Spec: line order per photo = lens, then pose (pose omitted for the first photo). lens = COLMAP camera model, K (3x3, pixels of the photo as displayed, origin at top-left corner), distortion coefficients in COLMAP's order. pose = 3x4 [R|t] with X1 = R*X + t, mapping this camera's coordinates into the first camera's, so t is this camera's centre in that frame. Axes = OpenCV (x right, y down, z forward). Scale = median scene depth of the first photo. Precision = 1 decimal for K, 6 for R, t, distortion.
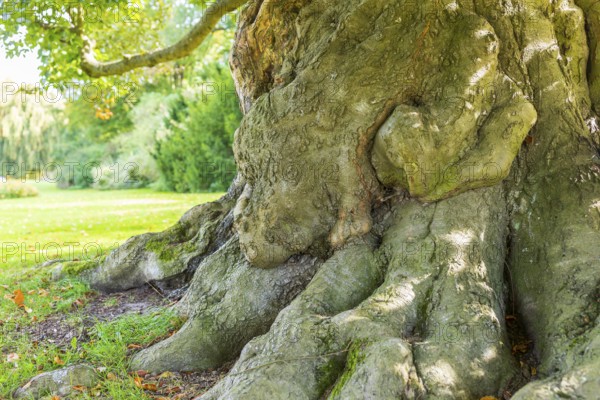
lens RADIAL K [[568.2, 0, 300.0], [0, 568.2, 200.0], [0, 0, 1]] dist [0.004397, -0.005423]
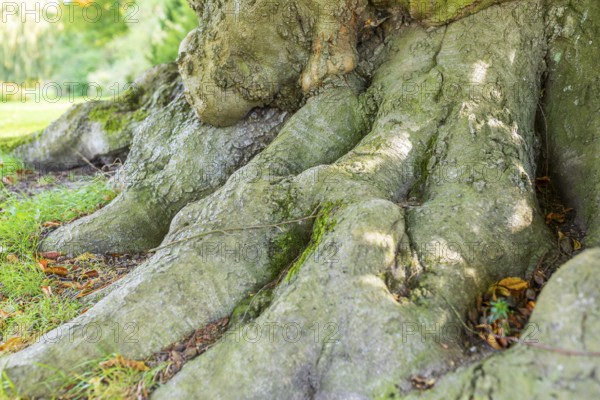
lens RADIAL K [[568.2, 0, 300.0], [0, 568.2, 200.0], [0, 0, 1]] dist [0.004397, -0.005423]
pose [[0.999963, 0.001060, -0.008484, 0.058976], [0.000261, 0.988041, 0.154194, 0.109150], [0.008546, -0.154190, 0.988004, 0.246592]]
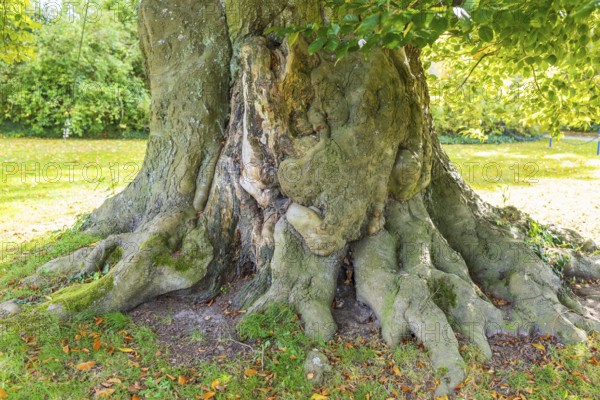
lens RADIAL K [[568.2, 0, 300.0], [0, 568.2, 200.0], [0, 0, 1]] dist [0.004397, -0.005423]
pose [[0.552601, -0.136794, 0.822143, -1.428537], [0.026192, 0.988802, 0.146919, -0.269965], [-0.833034, -0.059654, 0.549996, 0.268390]]
